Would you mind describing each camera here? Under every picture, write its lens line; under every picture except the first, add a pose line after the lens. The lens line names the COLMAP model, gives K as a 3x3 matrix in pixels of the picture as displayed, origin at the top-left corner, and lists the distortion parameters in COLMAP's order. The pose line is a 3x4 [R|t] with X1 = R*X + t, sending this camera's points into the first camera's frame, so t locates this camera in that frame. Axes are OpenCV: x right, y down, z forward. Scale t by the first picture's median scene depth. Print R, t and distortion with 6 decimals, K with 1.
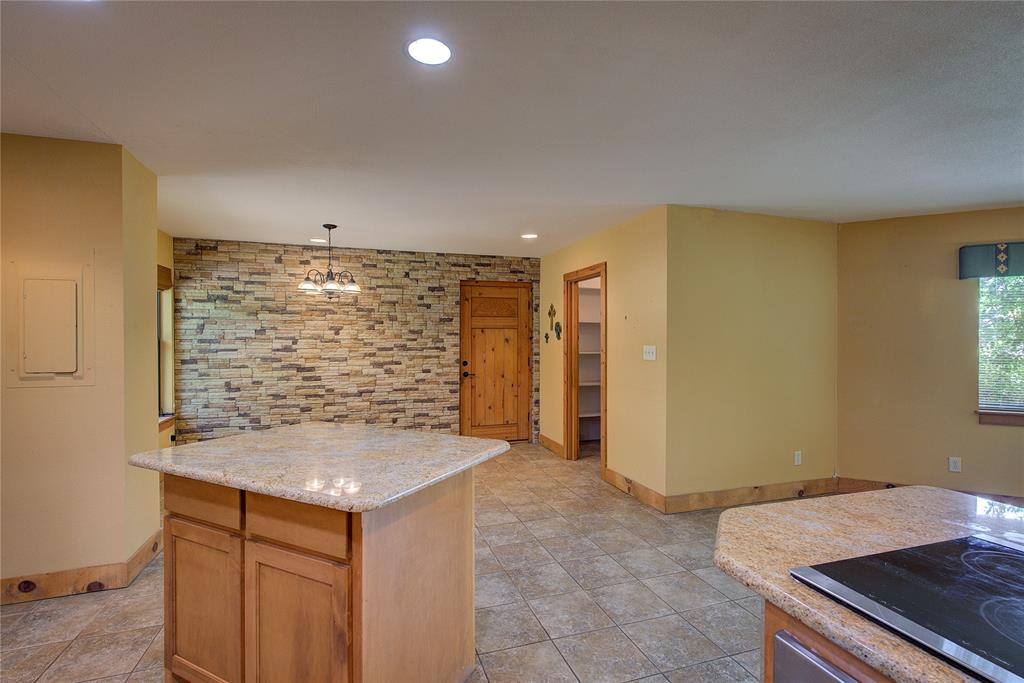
lens RADIAL K [[464.8, 0, 516.8], [0, 464.8, 344.9], [0, 0, 1]] dist [-0.003540, 0.000810]
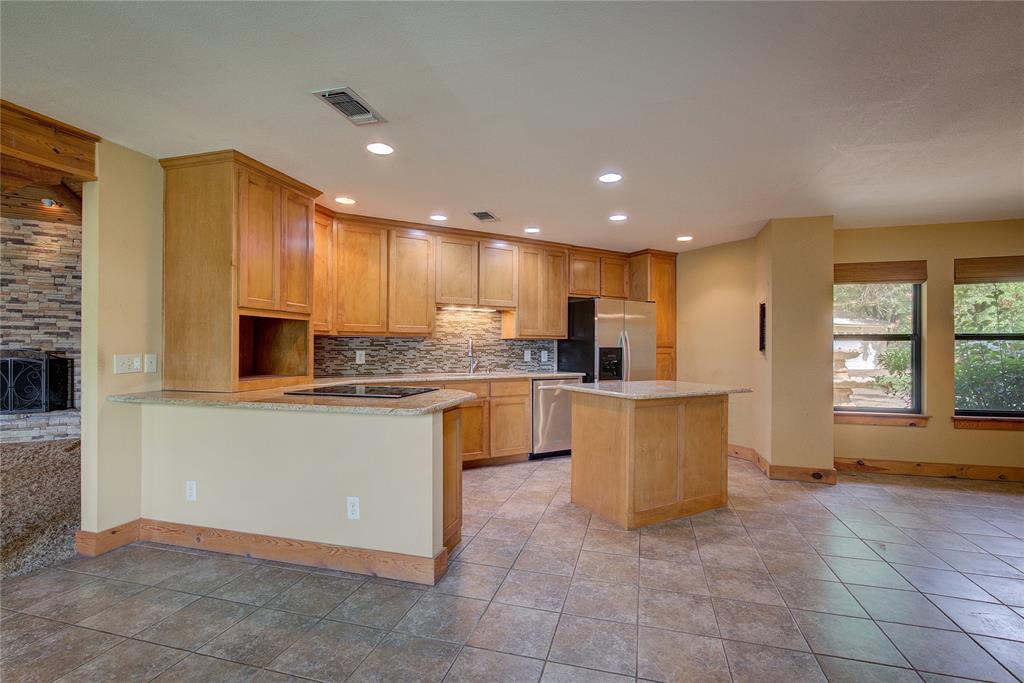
lens RADIAL K [[464.8, 0, 517.0], [0, 464.8, 343.3], [0, 0, 1]] dist [-0.003540, 0.000810]
pose [[-0.562355, -0.011819, -0.826812, 0.761446], [-0.010636, 0.999919, -0.007059, 0.029493], [0.826828, 0.004824, -0.562434, 0.817780]]
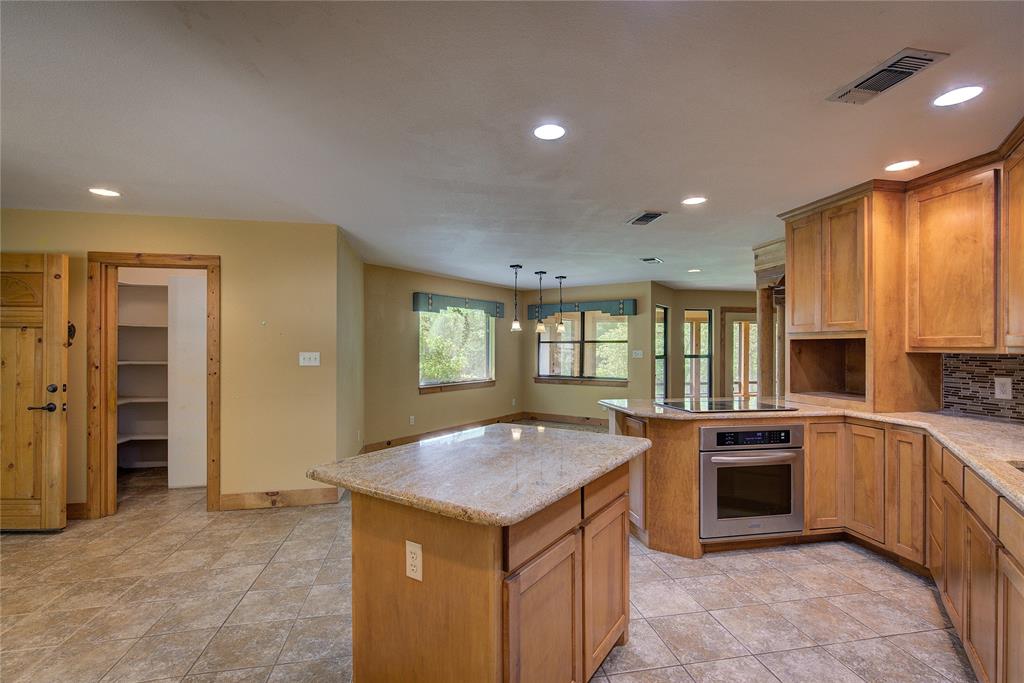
lens RADIAL K [[464.8, 0, 514.6], [0, 464.8, 345.9], [0, 0, 1]] dist [-0.003540, 0.000810]
pose [[0.137460, 0.000448, 0.990507, -0.719200], [0.005408, 0.999985, -0.001203, -0.009284], [-0.990493, 0.005522, 0.137456, 0.418425]]
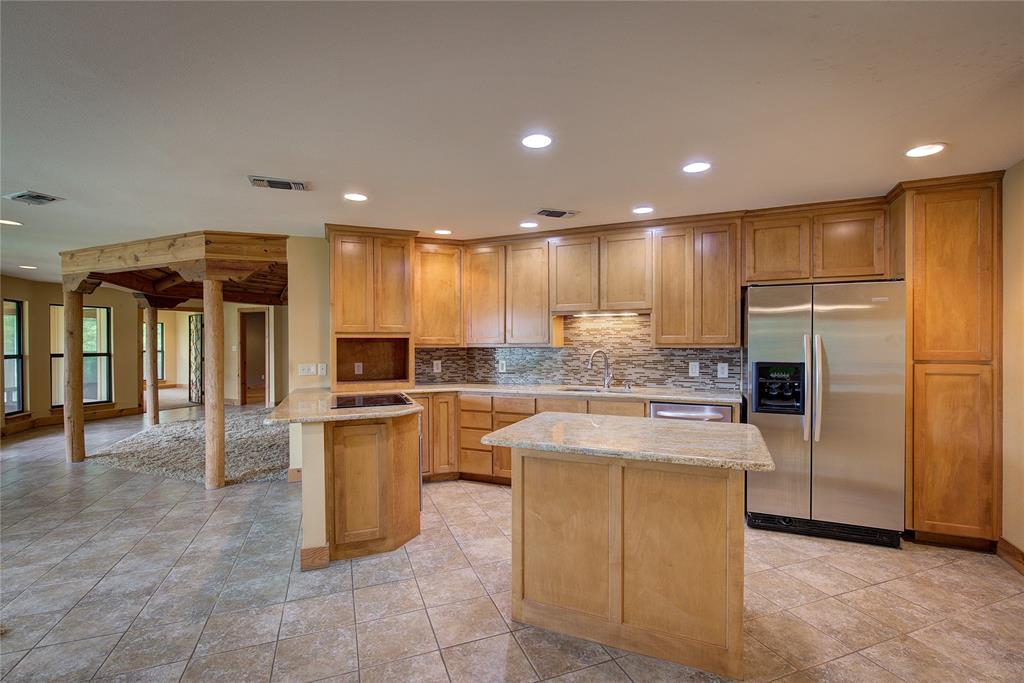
lens RADIAL K [[464.8, 0, 518.0], [0, 464.8, 344.3], [0, 0, 1]] dist [-0.003540, 0.000810]
pose [[-0.998880, 0.001592, -0.047298, -0.027459], [0.001229, 0.999970, 0.007696, -0.013146], [0.047308, 0.007630, -0.998851, 1.129811]]
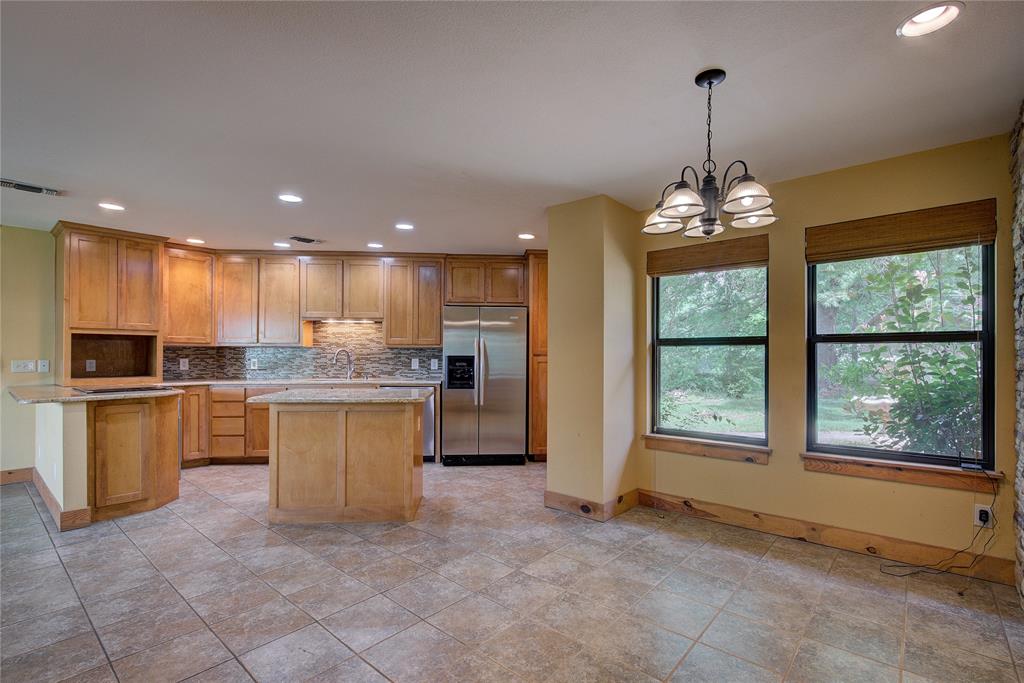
lens RADIAL K [[464.8, 0, 512.3], [0, 464.8, 355.7], [0, 0, 1]] dist [-0.003540, 0.000810]
pose [[-0.858119, -0.004782, -0.513428, 0.011521], [-0.008137, 0.999958, 0.004286, 0.022074], [0.513386, 0.007856, -0.858122, 1.536011]]
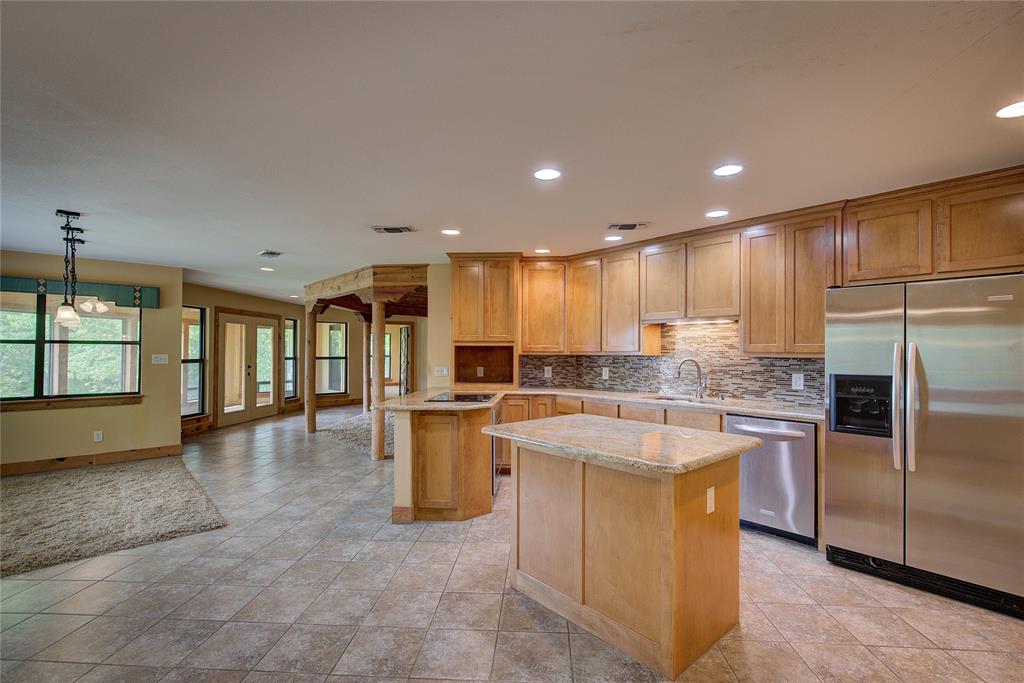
lens RADIAL K [[464.8, 0, 518.0], [0, 464.8, 345.3], [0, 0, 1]] dist [-0.003540, 0.000810]
pose [[-0.928538, -0.000532, 0.371238, -0.328331], [-0.003489, 0.999967, -0.007294, -0.012519], [-0.371222, -0.008068, -0.928509, 1.187828]]
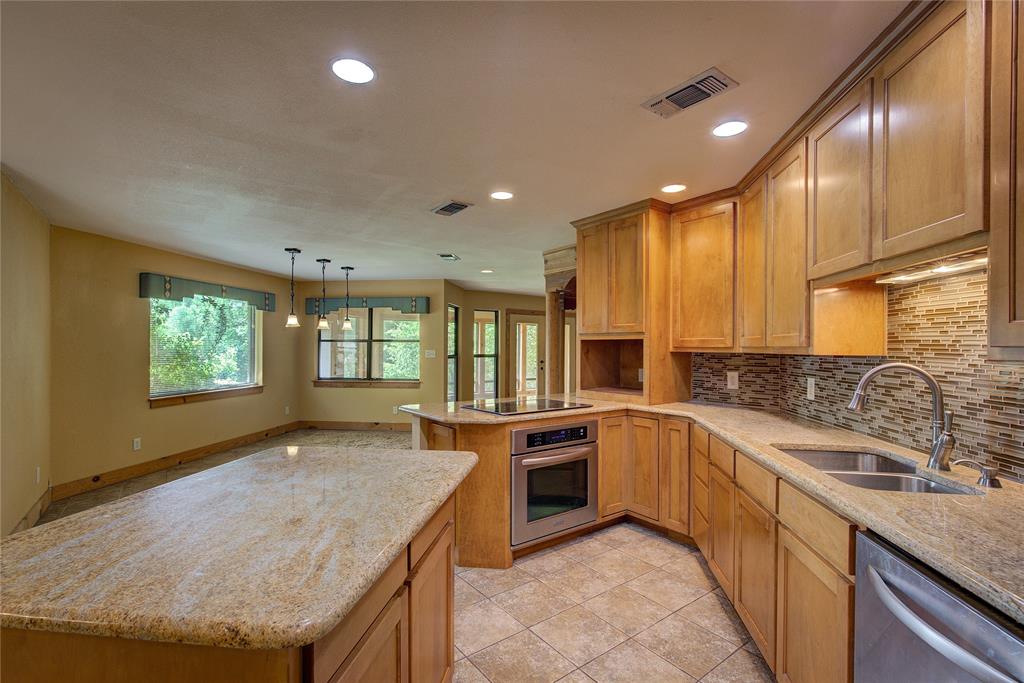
lens RADIAL K [[464.8, 0, 515.8], [0, 464.8, 346.0], [0, 0, 1]] dist [-0.003540, 0.000810]
pose [[-0.319551, -0.001044, 0.947569, -0.611392], [0.001346, 0.999998, 0.001556, -0.008538], [-0.947568, 0.001772, -0.319549, 0.451226]]
